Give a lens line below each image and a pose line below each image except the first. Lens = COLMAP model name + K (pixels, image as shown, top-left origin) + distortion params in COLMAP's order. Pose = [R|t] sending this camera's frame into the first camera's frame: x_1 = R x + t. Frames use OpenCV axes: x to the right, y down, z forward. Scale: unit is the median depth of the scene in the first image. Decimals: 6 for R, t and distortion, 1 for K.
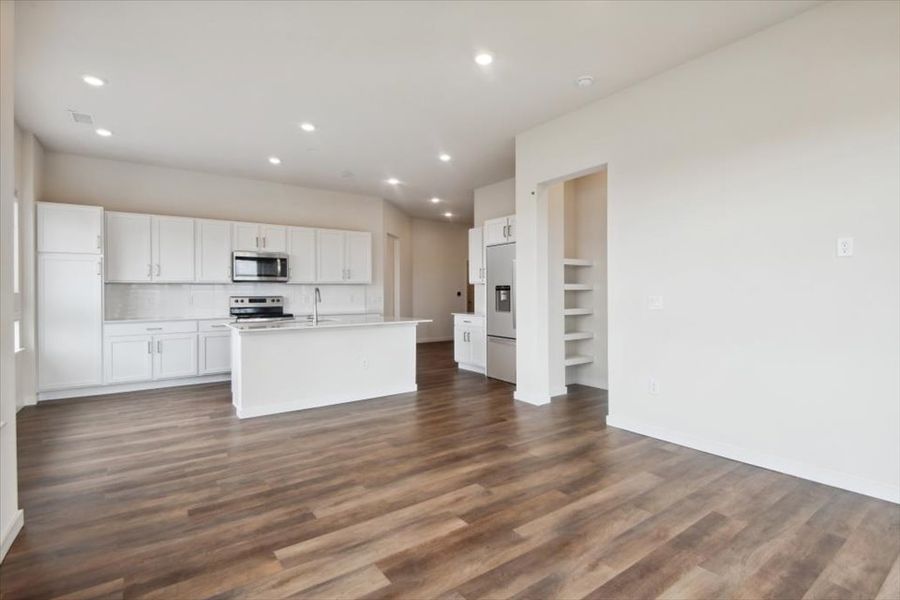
lens RADIAL K [[431.0, 0, 450.6], [0, 431.0, 298.1], [0, 0, 1]] dist [0.013456, -0.001895]
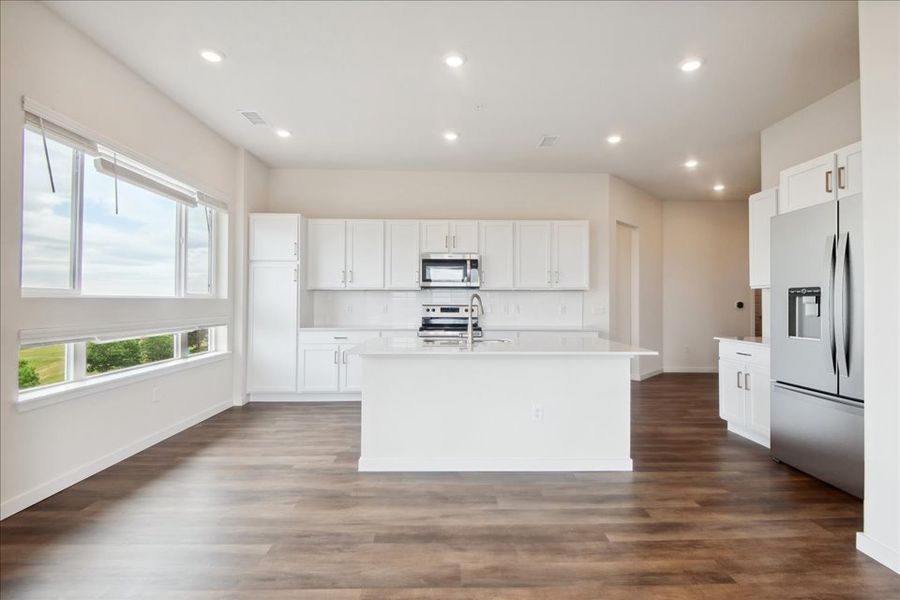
lens RADIAL K [[431.0, 0, 457.5], [0, 431.0, 293.8], [0, 0, 1]] dist [0.013456, -0.001895]
pose [[0.833885, 0.000352, -0.551938, 0.041847], [-0.016475, 0.999570, -0.024254, -0.006256], [0.551693, 0.029318, 0.833532, 0.321727]]
